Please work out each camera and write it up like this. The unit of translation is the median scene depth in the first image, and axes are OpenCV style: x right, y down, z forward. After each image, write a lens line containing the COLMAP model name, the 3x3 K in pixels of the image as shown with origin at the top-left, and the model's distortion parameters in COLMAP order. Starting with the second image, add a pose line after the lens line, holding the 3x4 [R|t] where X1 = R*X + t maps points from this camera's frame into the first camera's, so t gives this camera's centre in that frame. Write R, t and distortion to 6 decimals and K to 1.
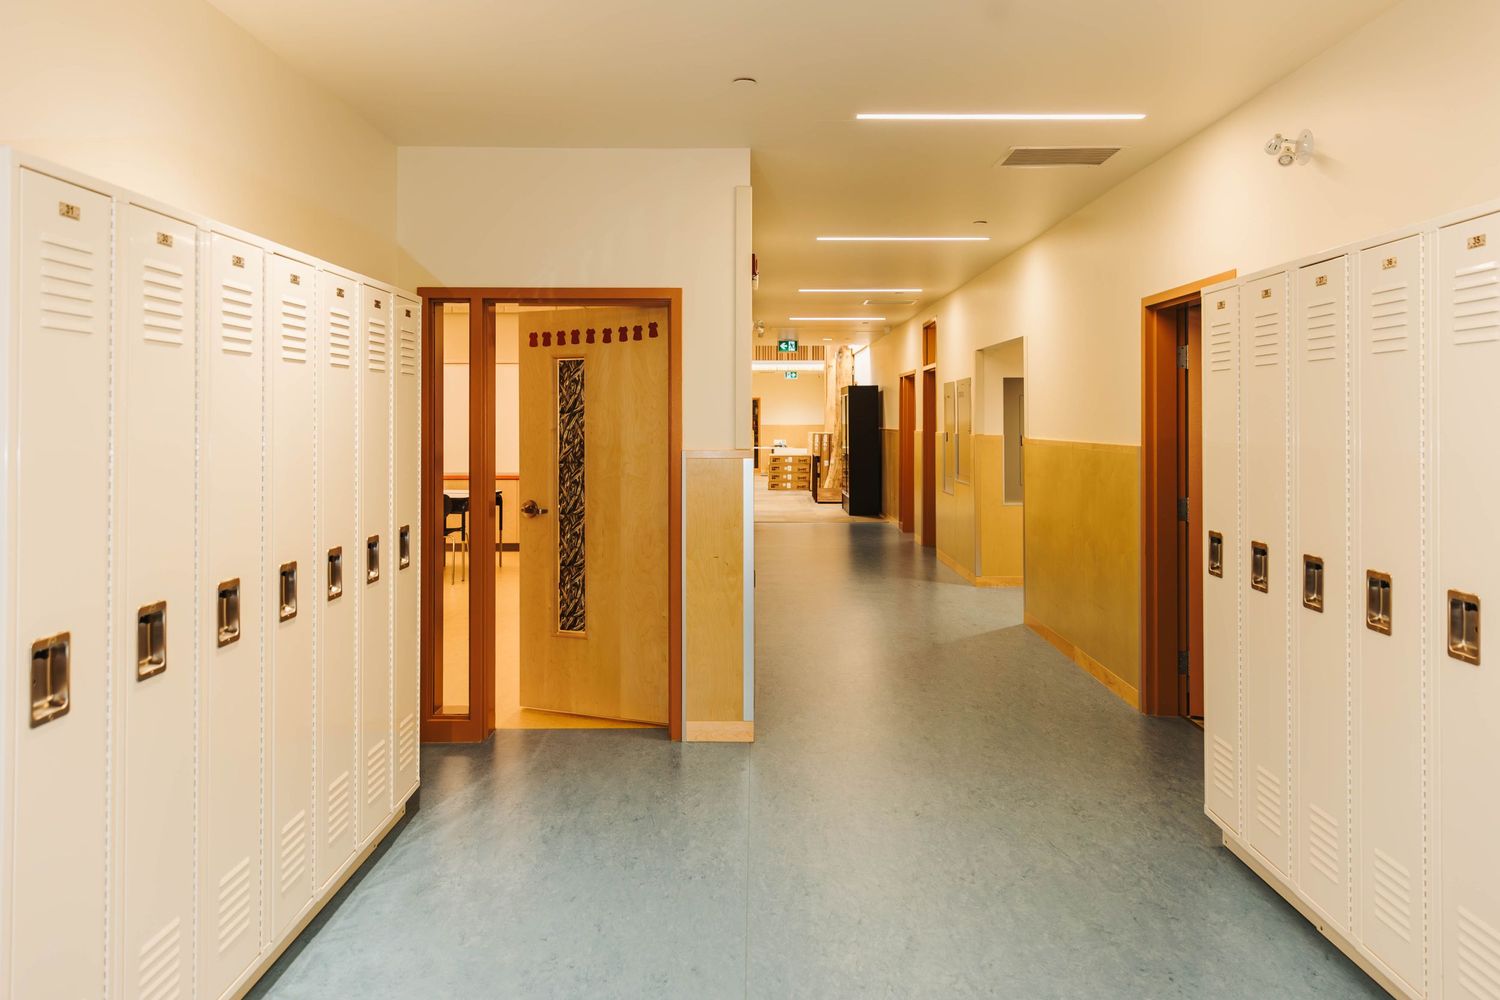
lens RADIAL K [[1019.3, 0, 750.6], [0, 1019.3, 402.5], [0, 0, 1]] dist [0.007808, 0.002152]
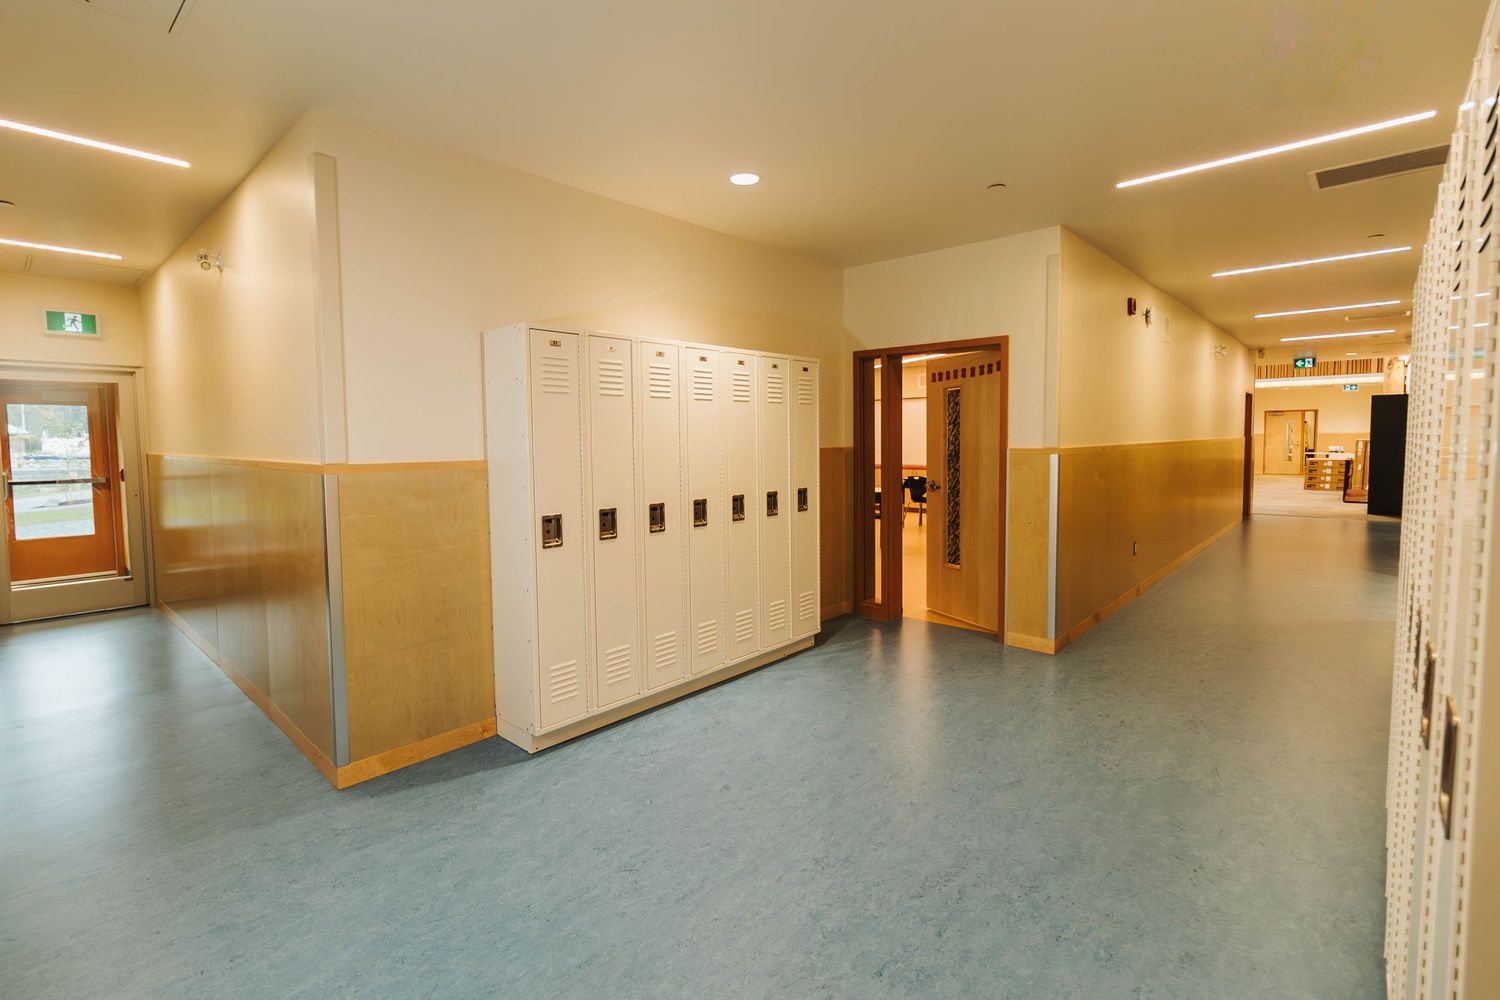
lens RADIAL K [[683.6, 0, 748.5], [0, 683.6, 476.0], [0, 0, 1]] dist [-0.000349, -0.000206]
pose [[0.741317, 0.030635, -0.670456, 0.287143], [0.022526, 0.997259, 0.070474, 0.008529], [0.670777, -0.067347, 0.738595, 0.029936]]
